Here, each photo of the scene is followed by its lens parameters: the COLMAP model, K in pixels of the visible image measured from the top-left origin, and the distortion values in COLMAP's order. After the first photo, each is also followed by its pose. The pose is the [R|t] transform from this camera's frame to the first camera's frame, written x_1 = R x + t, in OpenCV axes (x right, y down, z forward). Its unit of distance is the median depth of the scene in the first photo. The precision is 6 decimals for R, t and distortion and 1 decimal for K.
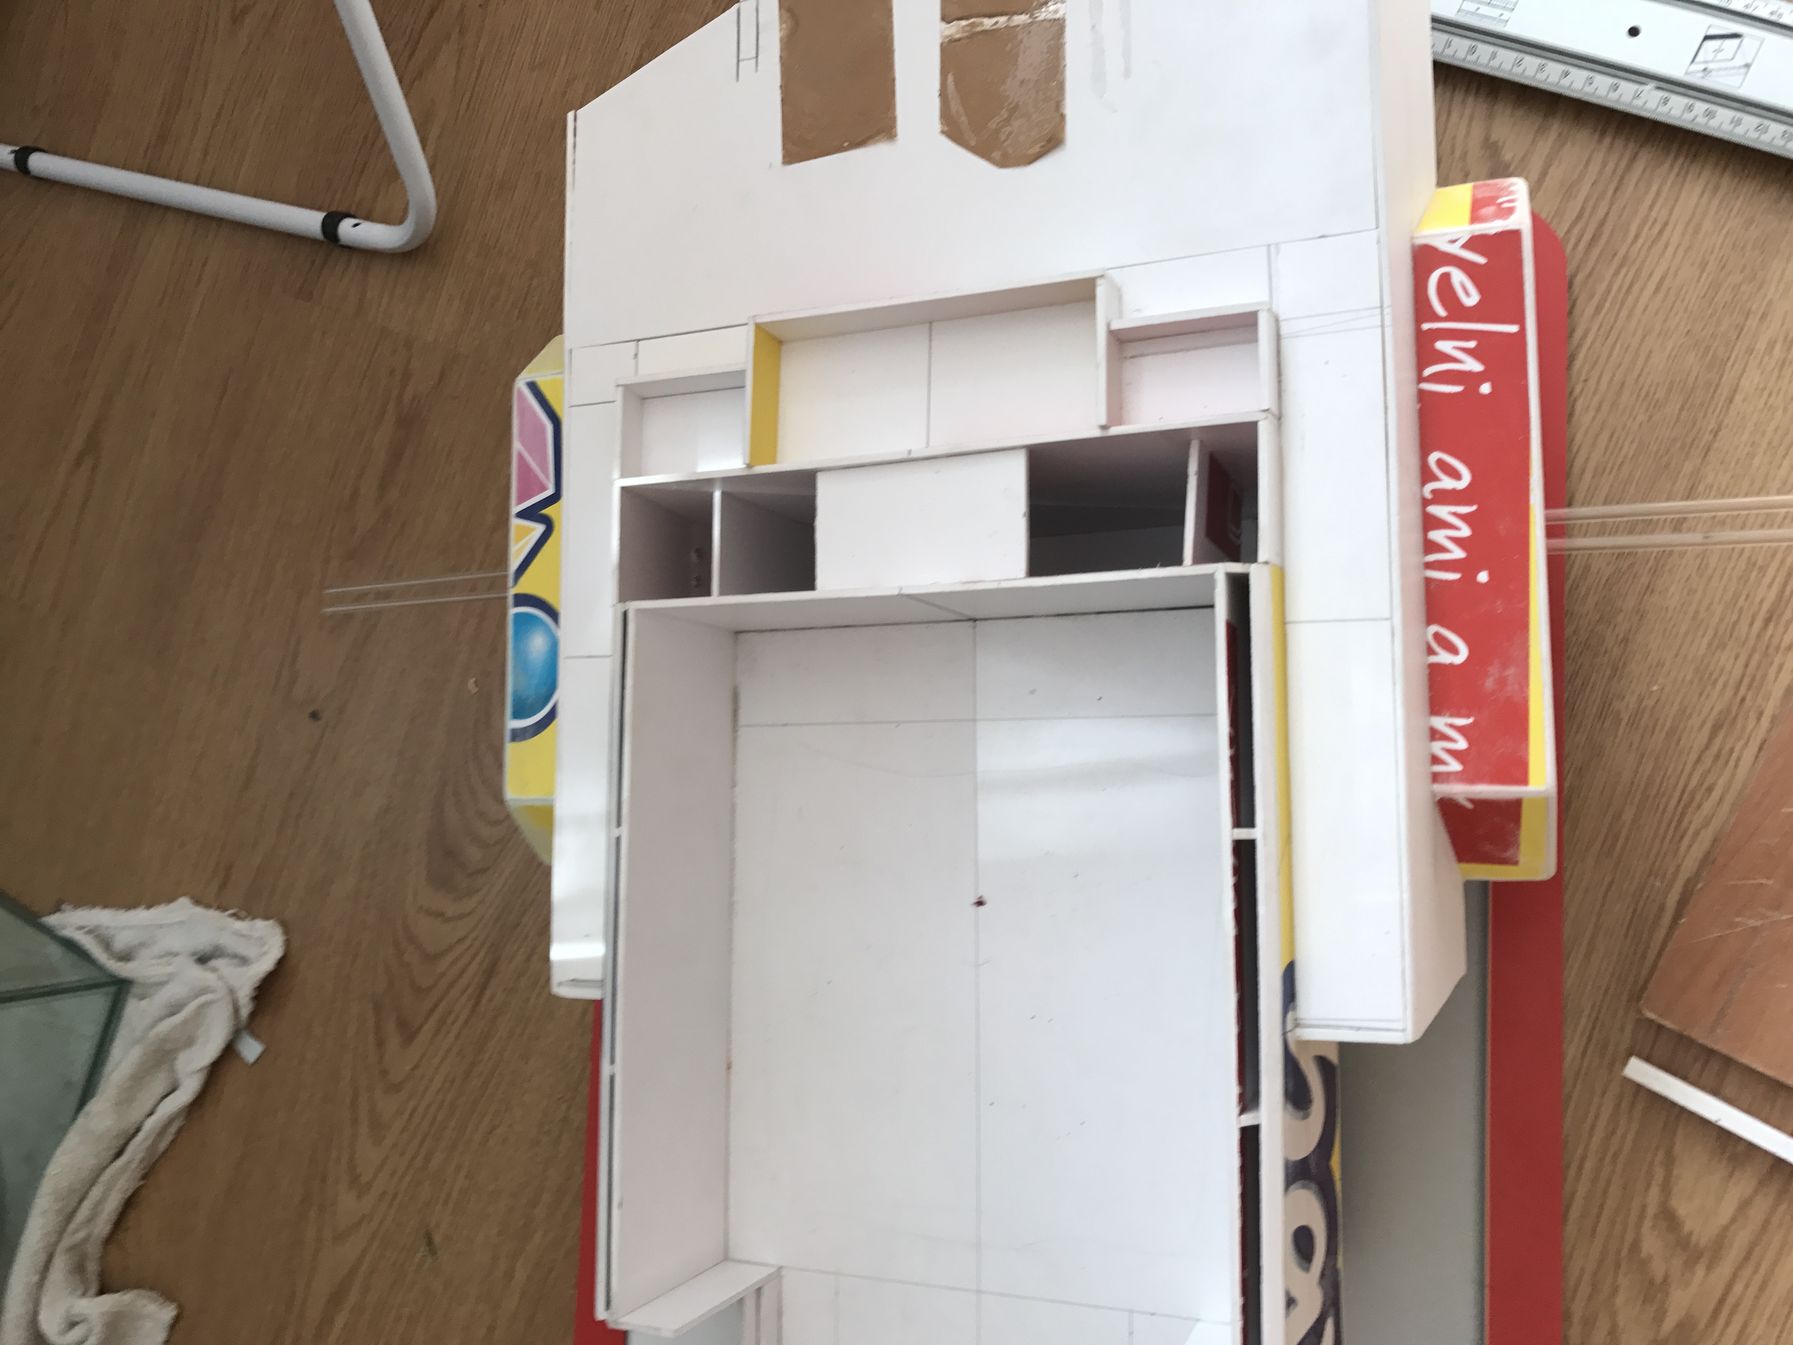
lens RADIAL K [[1521.5, 0, 896.5], [0, 1521.5, 672.5], [0, 0, 1]] dist [-0.086951, 0.123730]
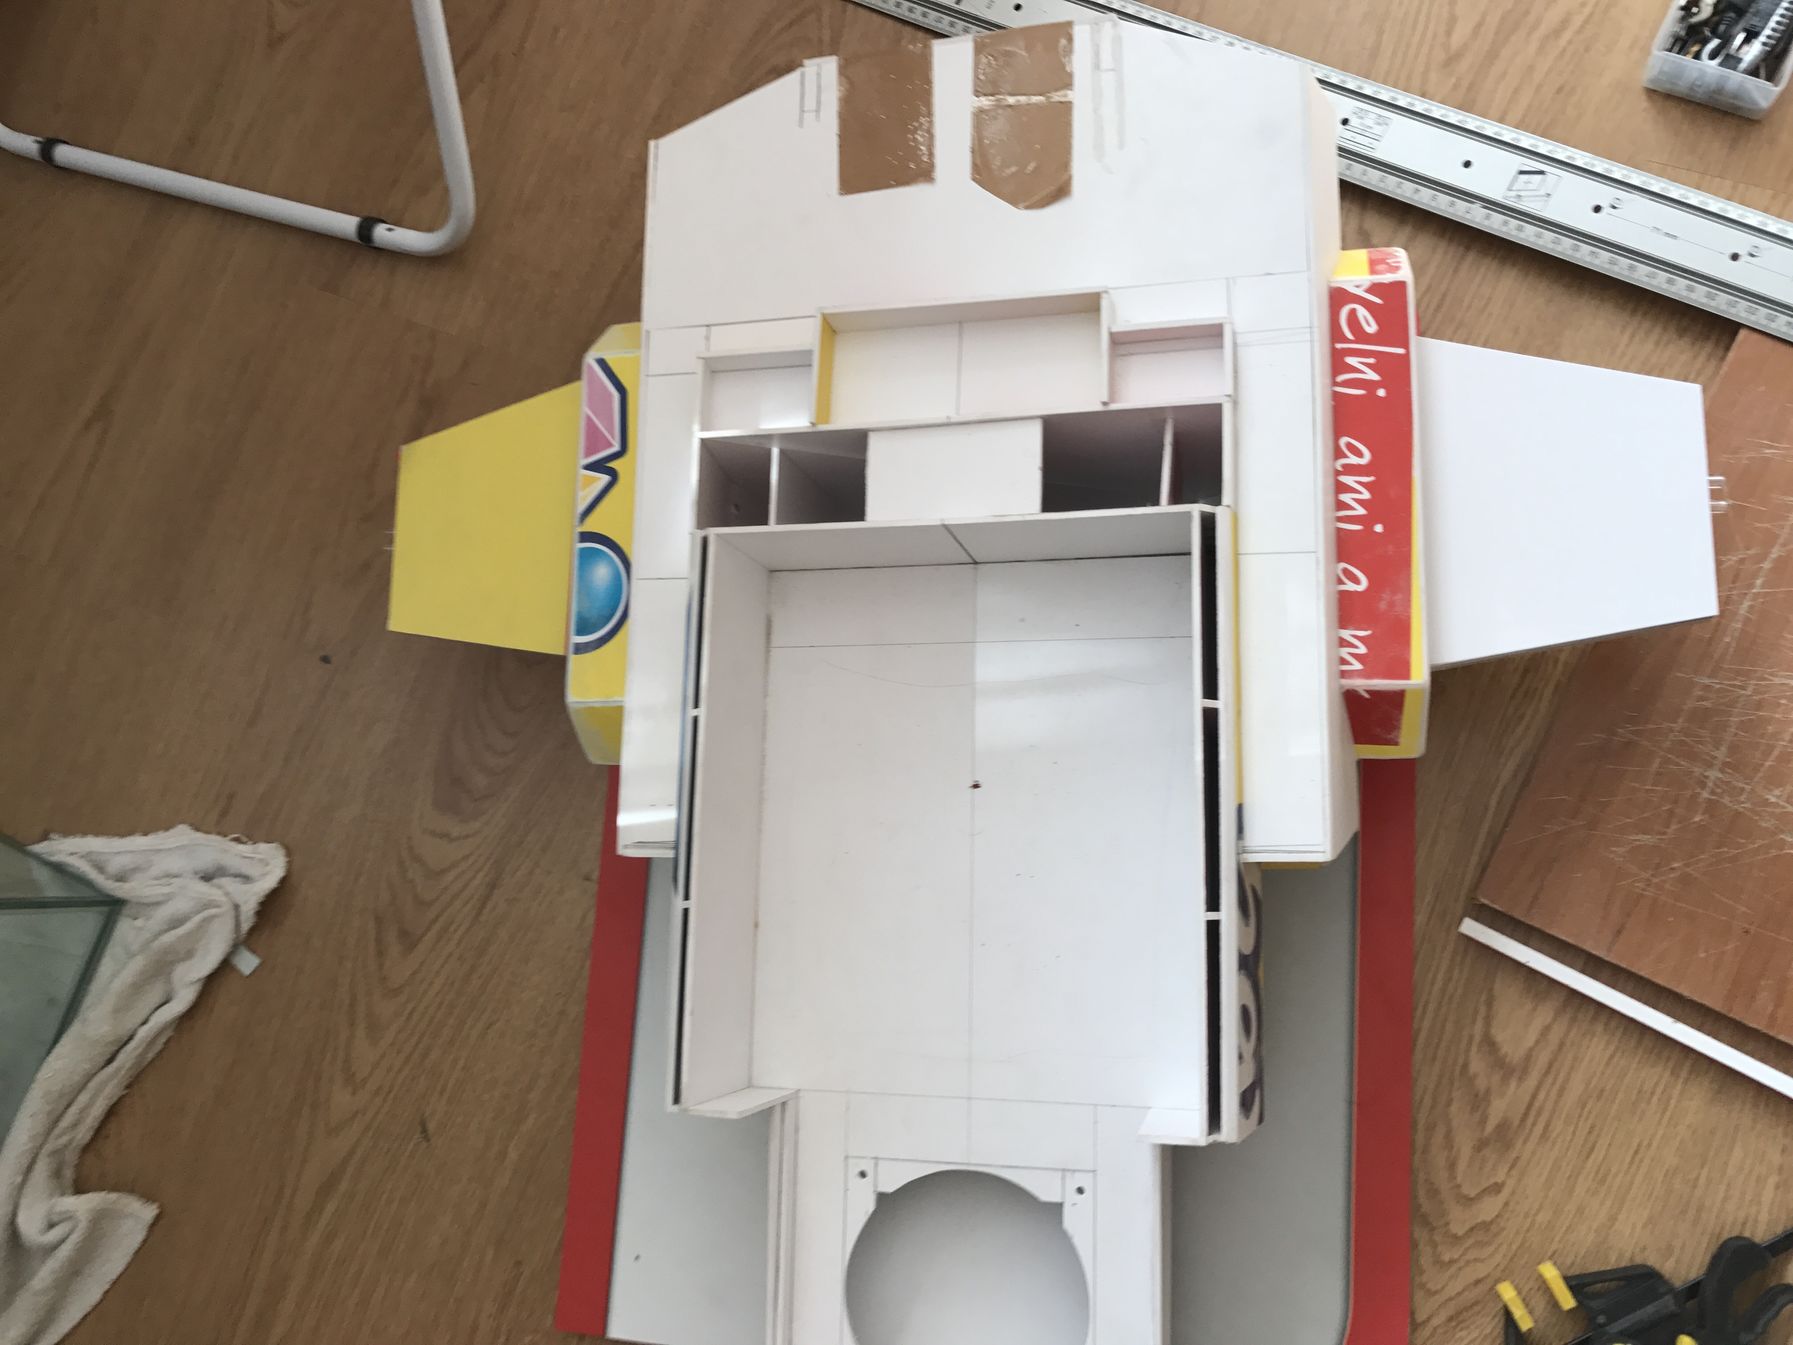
lens RADIAL K [[1521.5, 0, 896.5], [0, 1521.5, 672.5], [0, 0, 1]] dist [-0.086951, 0.123730]
pose [[0.988271, 0.043135, 0.146488, -0.148284], [-0.033662, 0.997216, -0.066543, 0.108548], [-0.148951, 0.060832, 0.986972, -0.172410]]
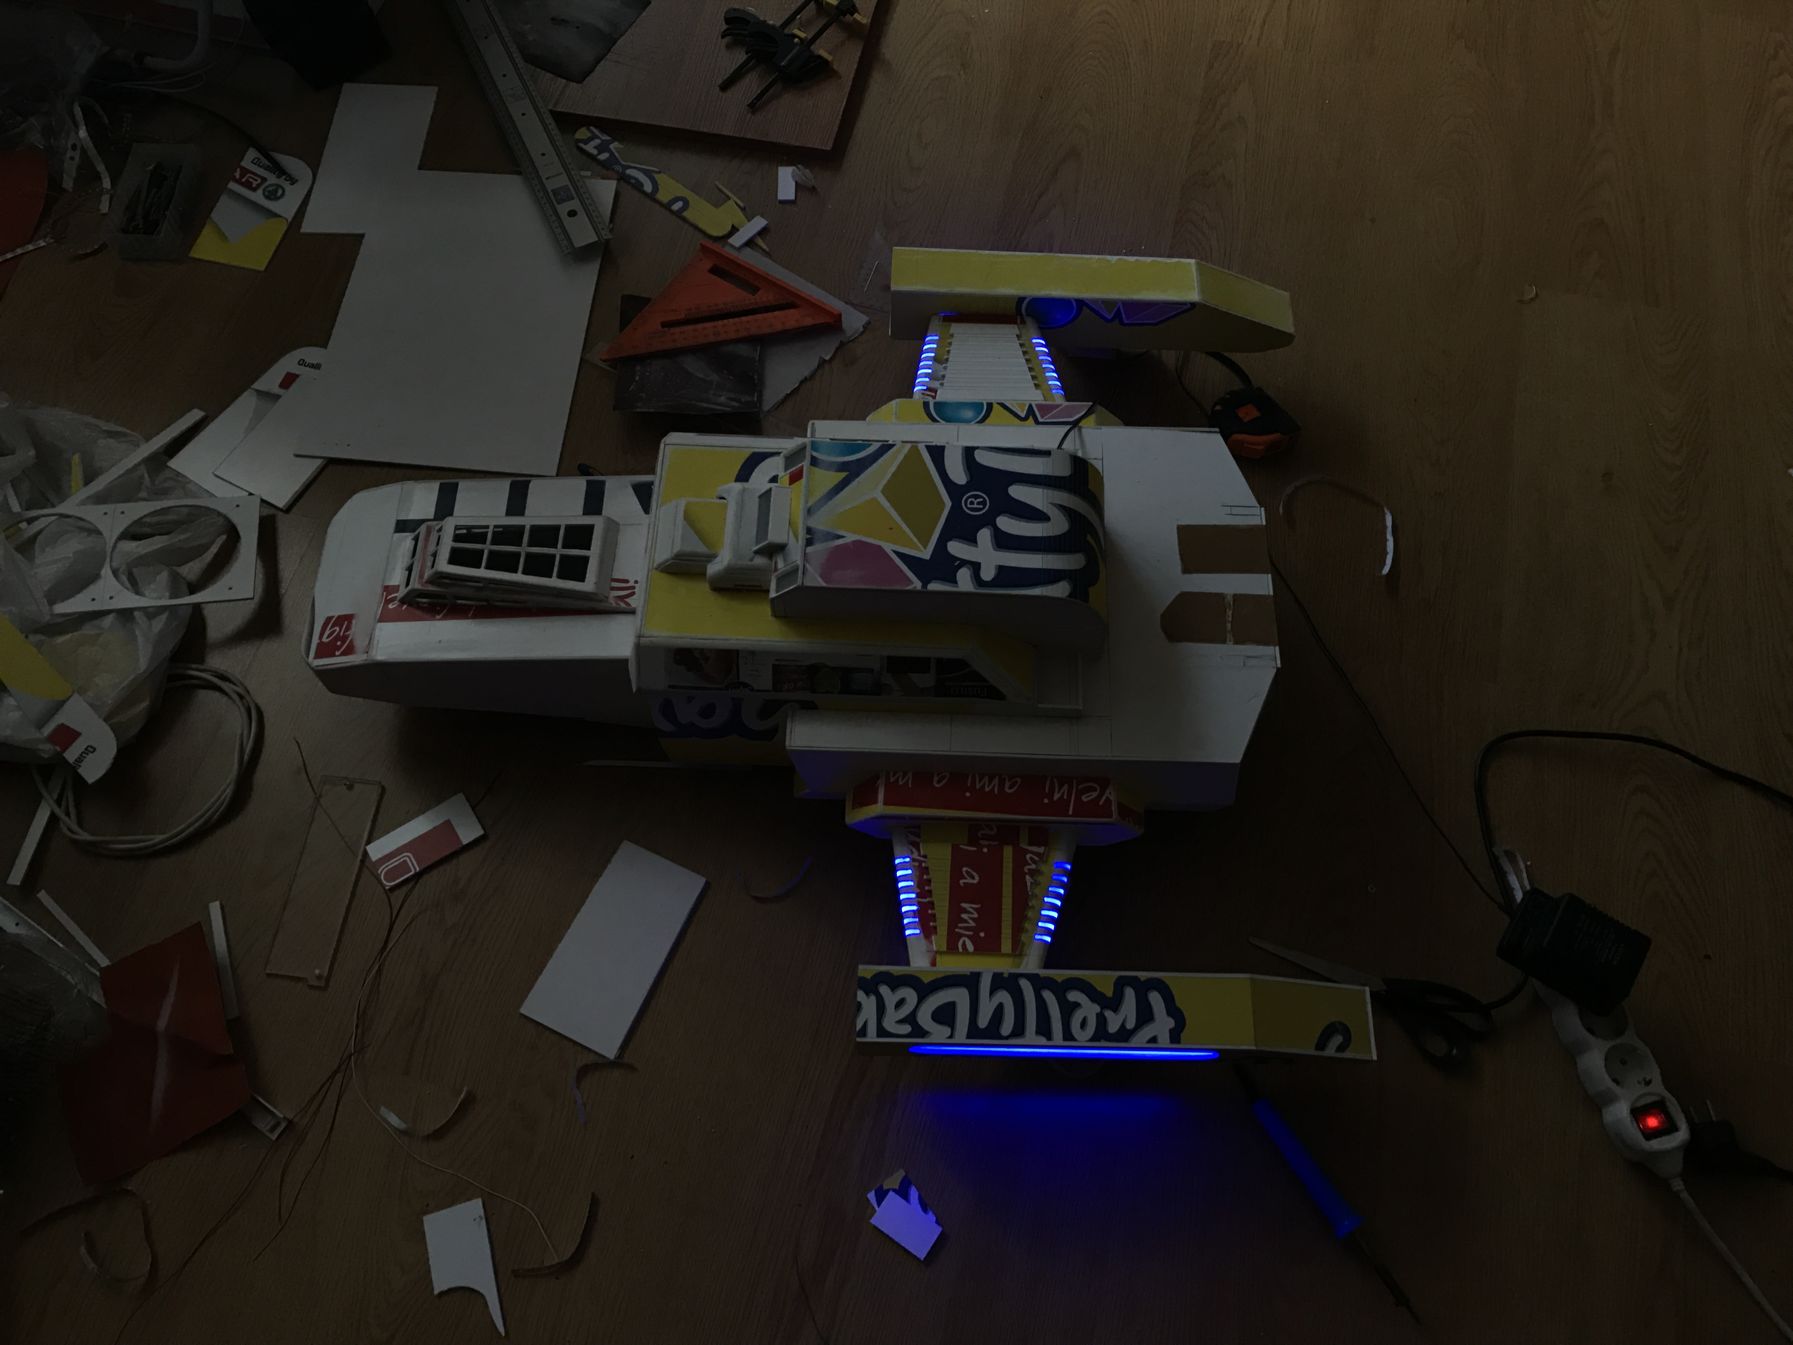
lens RADIAL K [[1521.5, 0, 896.5], [0, 1521.5, 672.5], [0, 0, 1]] dist [-0.086951, 0.123730]
pose [[-0.025904, 0.998525, -0.047706, 0.195062], [-0.992551, -0.020007, 0.120175, -0.152497], [0.119043, 0.050463, 0.991606, -0.937776]]
